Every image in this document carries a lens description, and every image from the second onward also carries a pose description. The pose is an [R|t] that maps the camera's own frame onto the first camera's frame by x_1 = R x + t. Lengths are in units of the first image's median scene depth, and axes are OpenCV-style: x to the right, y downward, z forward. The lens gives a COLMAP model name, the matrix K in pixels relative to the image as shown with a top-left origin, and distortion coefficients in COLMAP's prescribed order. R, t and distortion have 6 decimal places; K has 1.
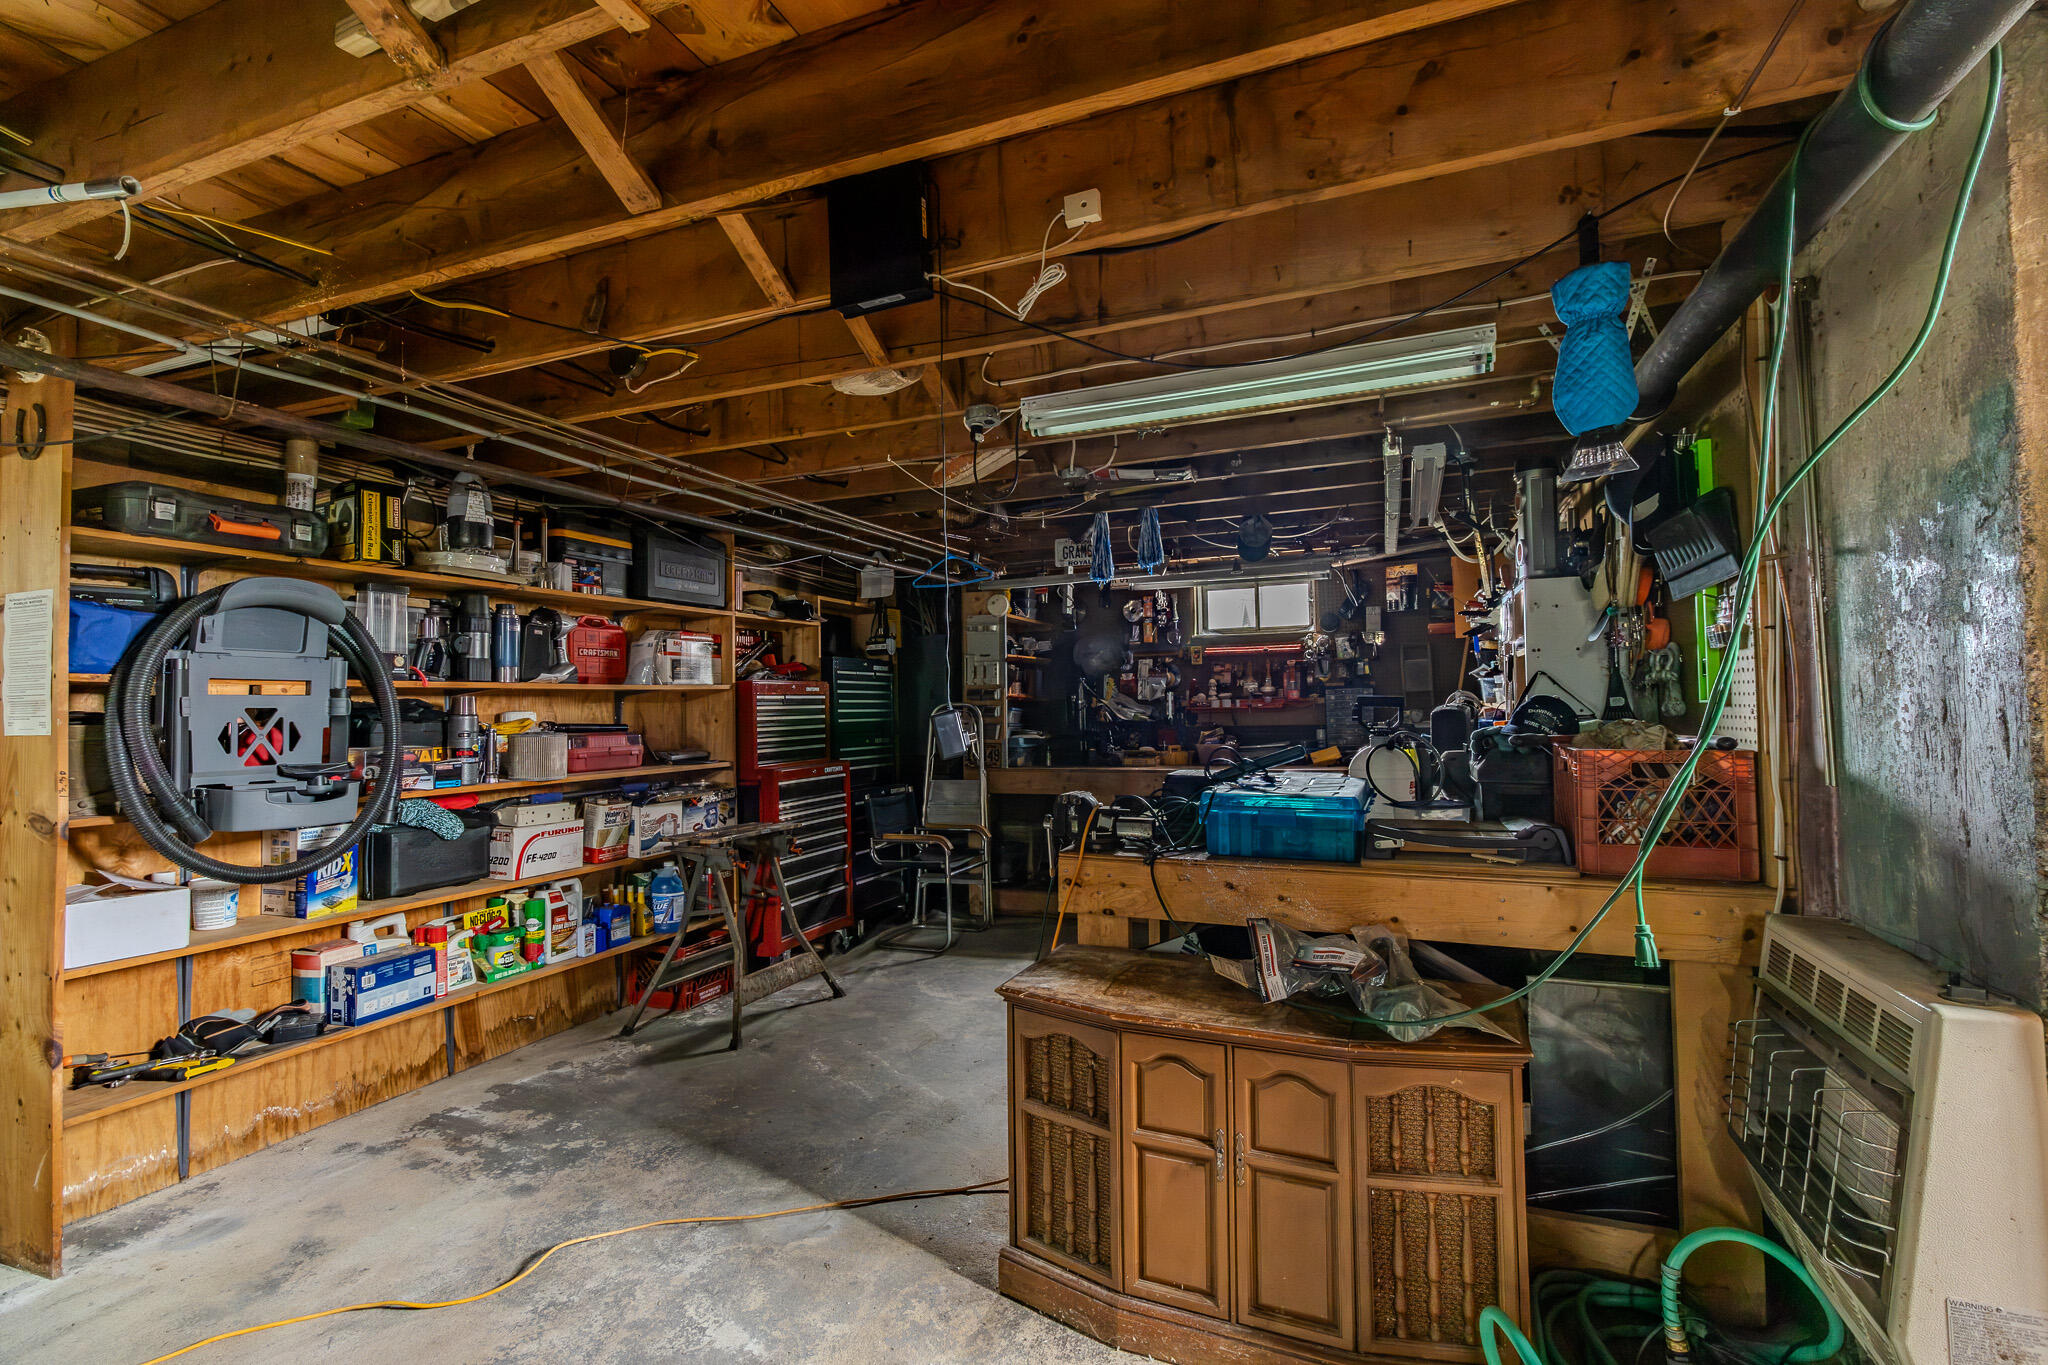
lens RADIAL K [[949.4, 0, 1030.6], [0, 949.4, 673.3], [0, 0, 1]] dist [0.001087, 0.000883]
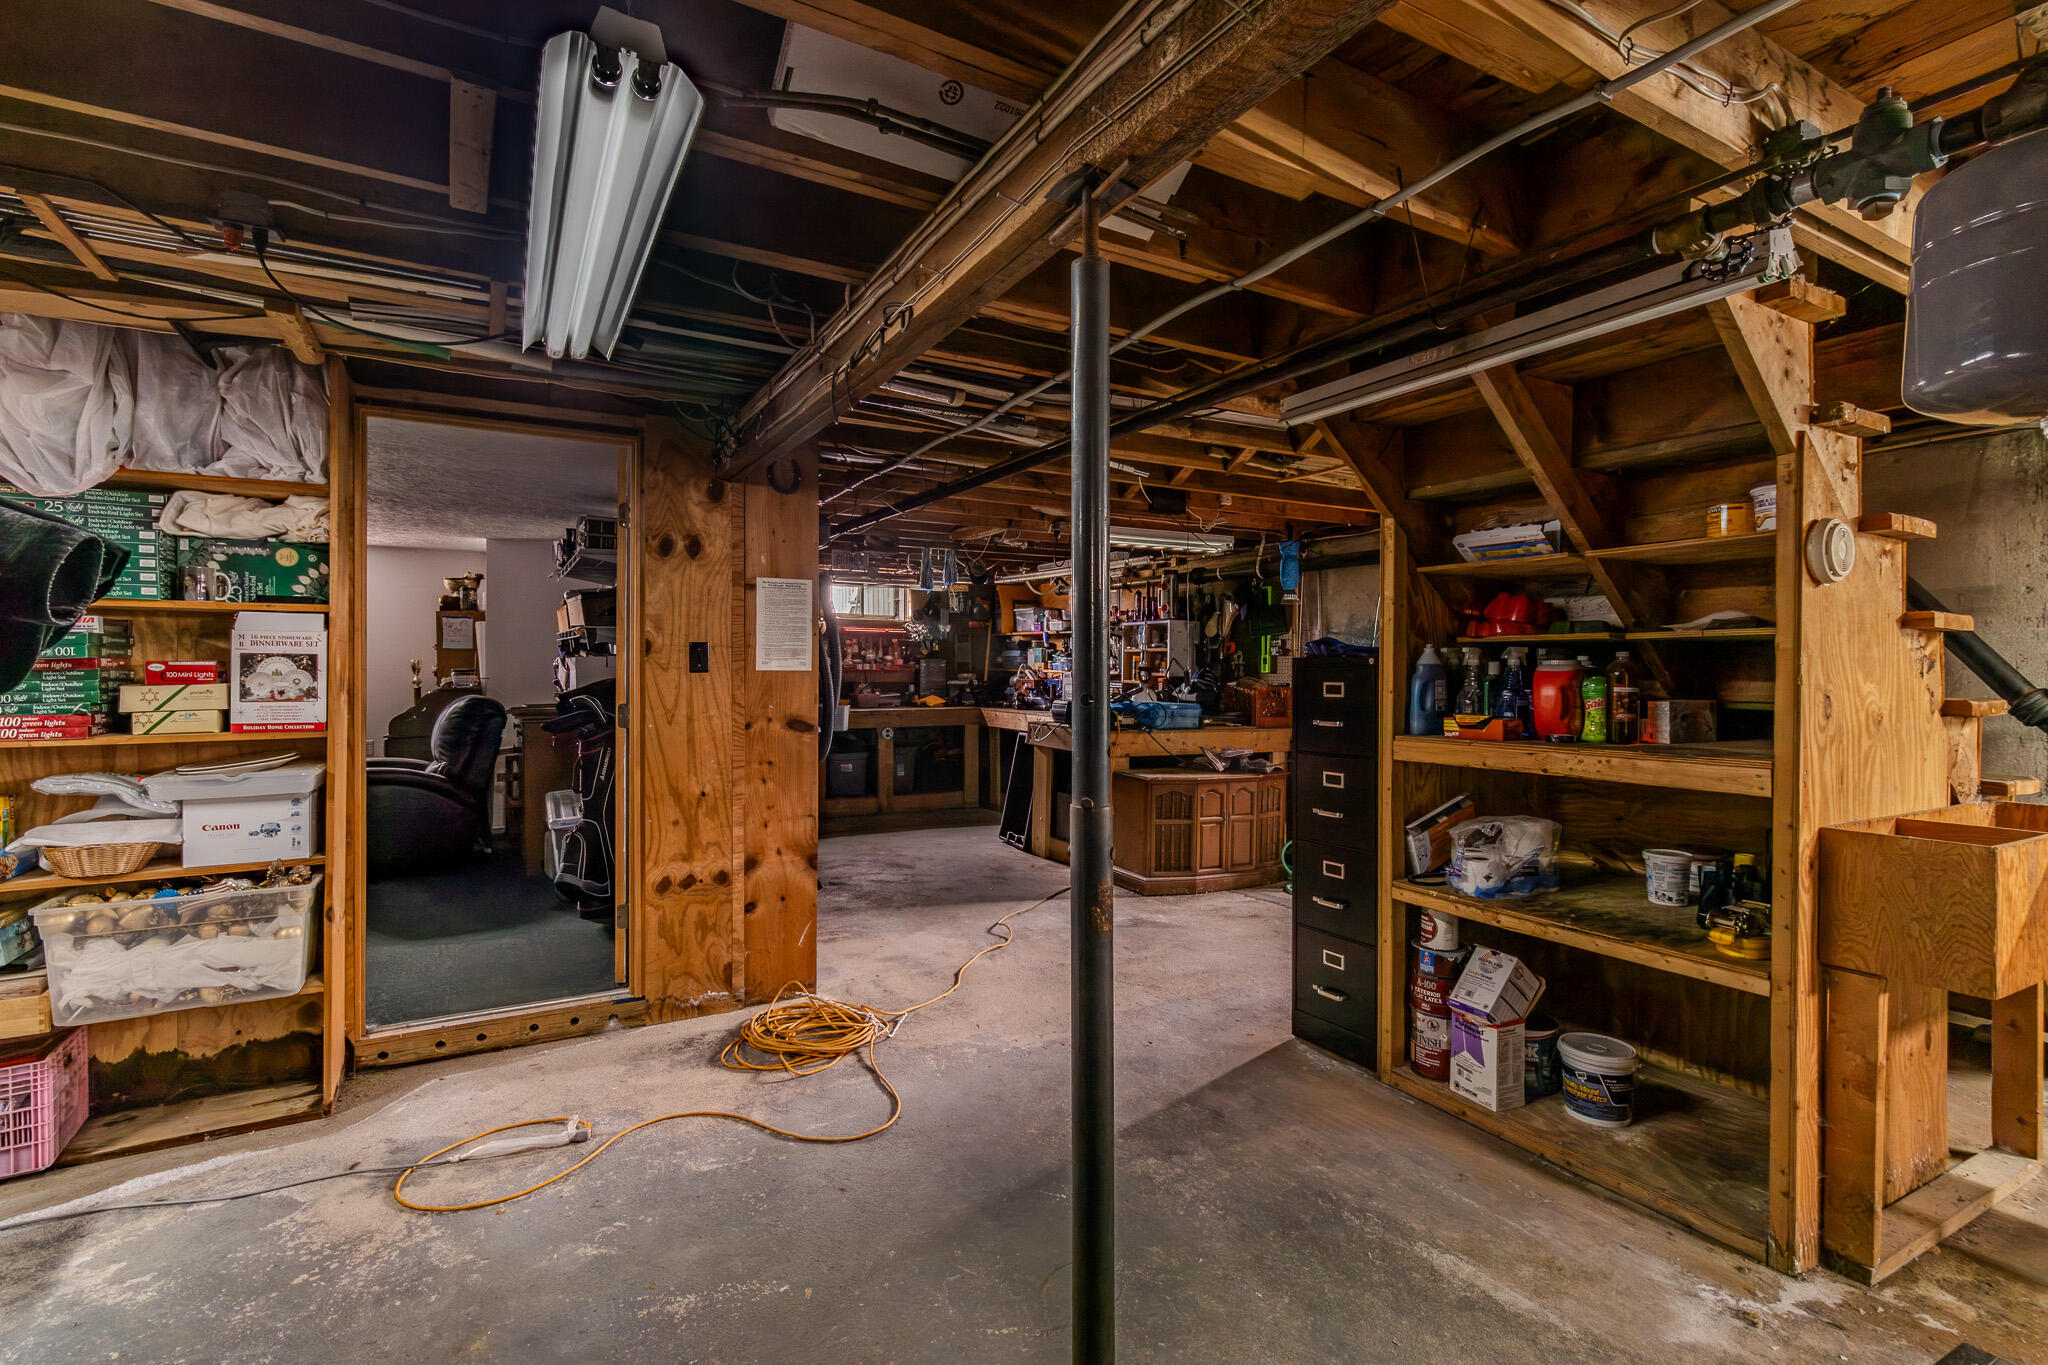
lens RADIAL K [[949.4, 0, 1030.6], [0, 949.4, 673.3], [0, 0, 1]] dist [0.001087, 0.000883]
pose [[0.626973, 0.020522, 0.778771, -0.832201], [-0.047908, 0.998777, 0.012250, 0.012918], [-0.777567, -0.044990, 0.627189, -0.126004]]
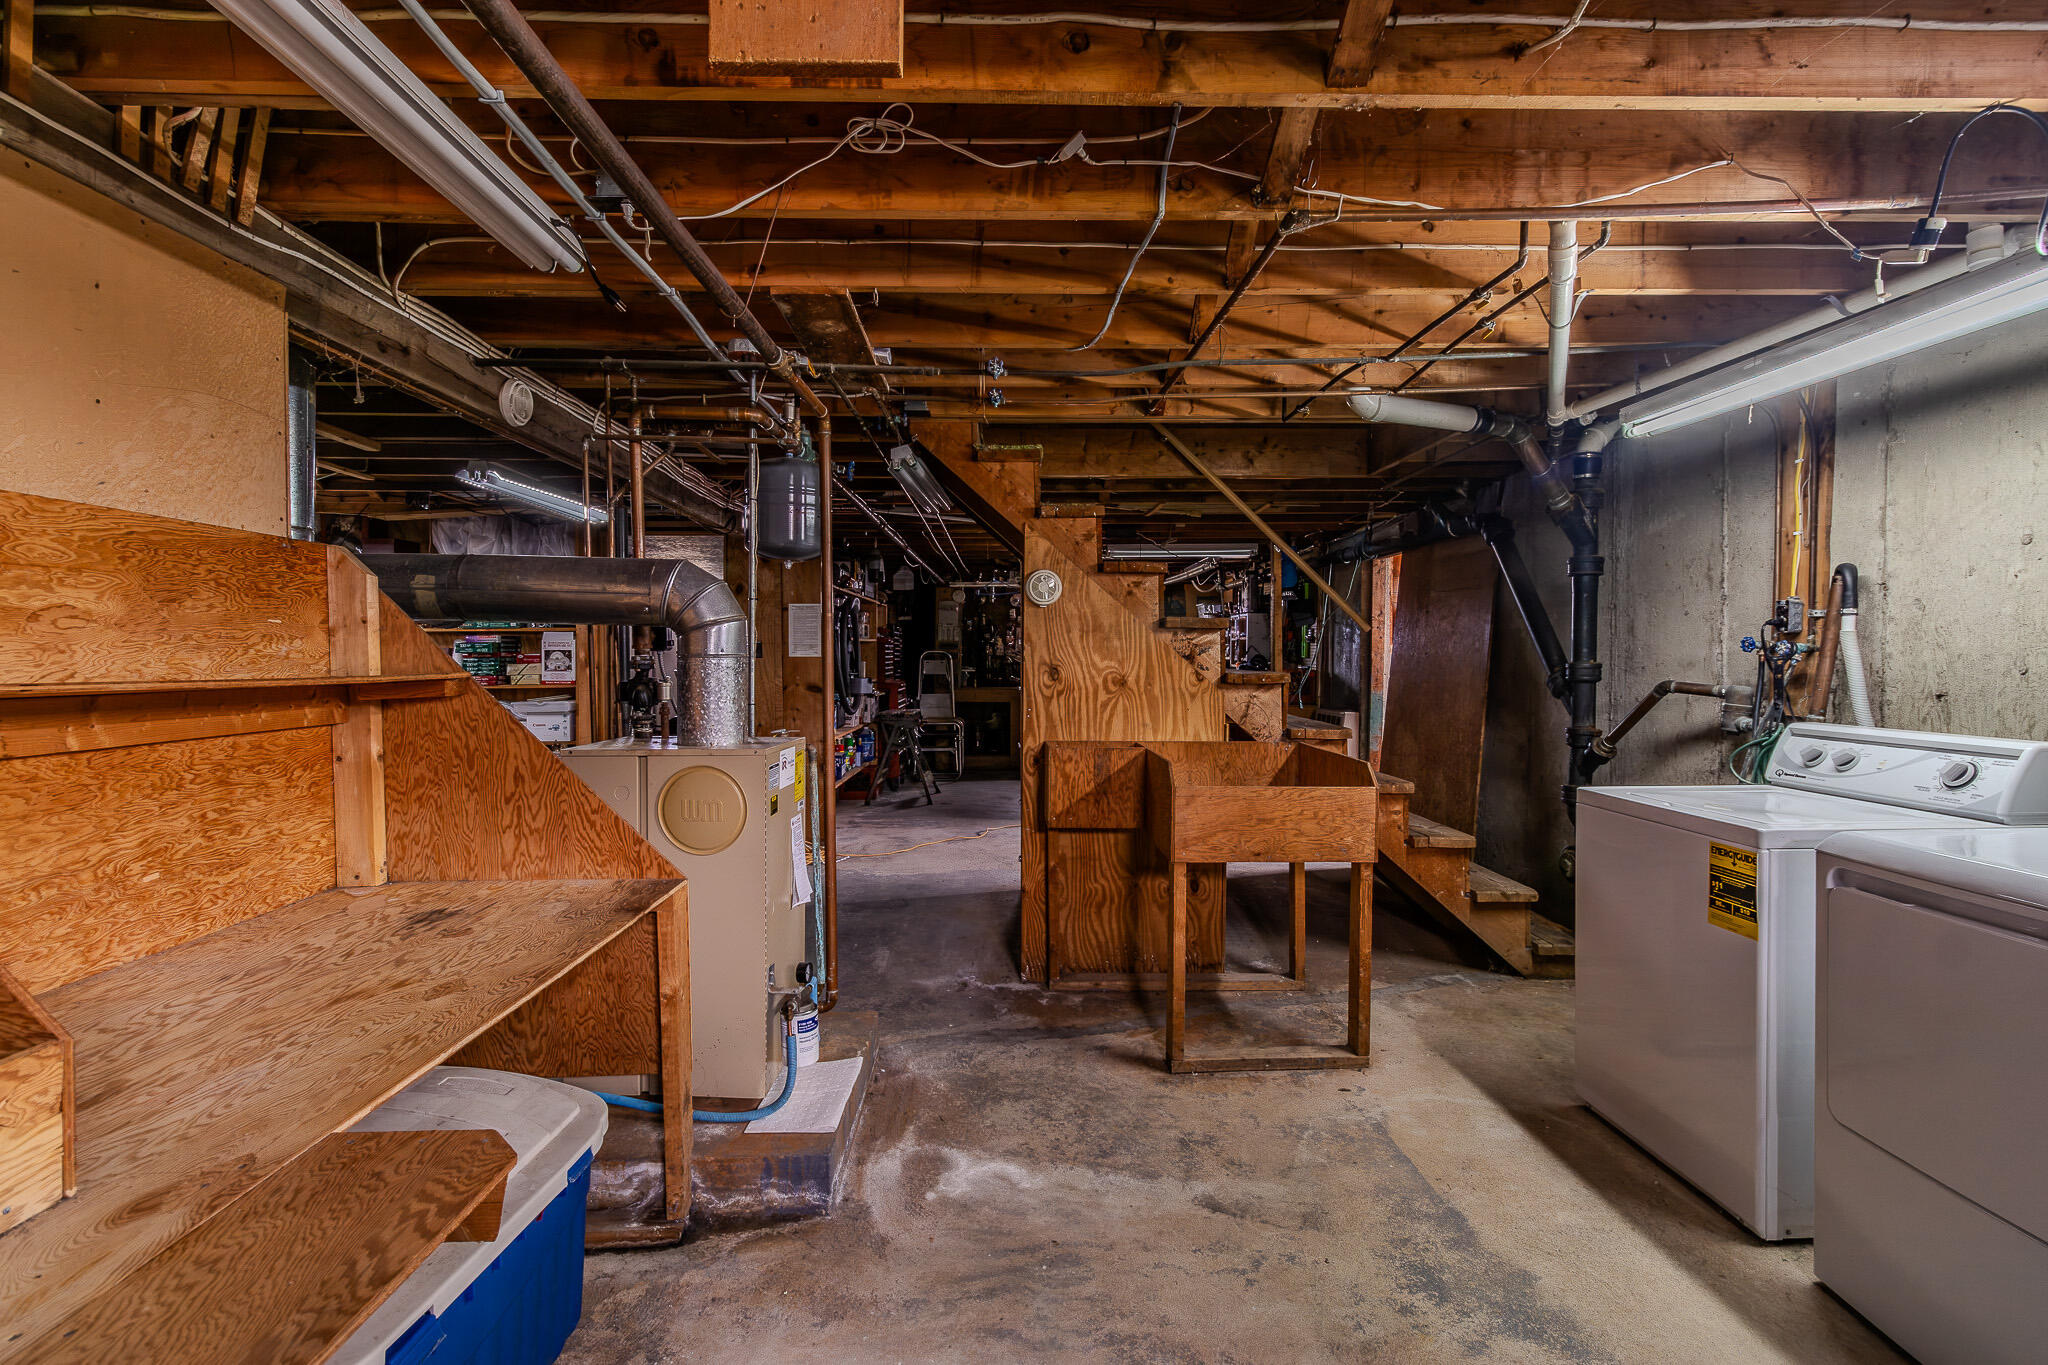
lens RADIAL K [[949.4, 0, 1030.6], [0, 949.4, 673.3], [0, 0, 1]] dist [0.001087, 0.000883]
pose [[0.921302, 0.013068, 0.388628, -0.624677], [-0.033869, 0.998334, 0.046723, -0.015020], [-0.387370, -0.056208, 0.920209, -0.729016]]
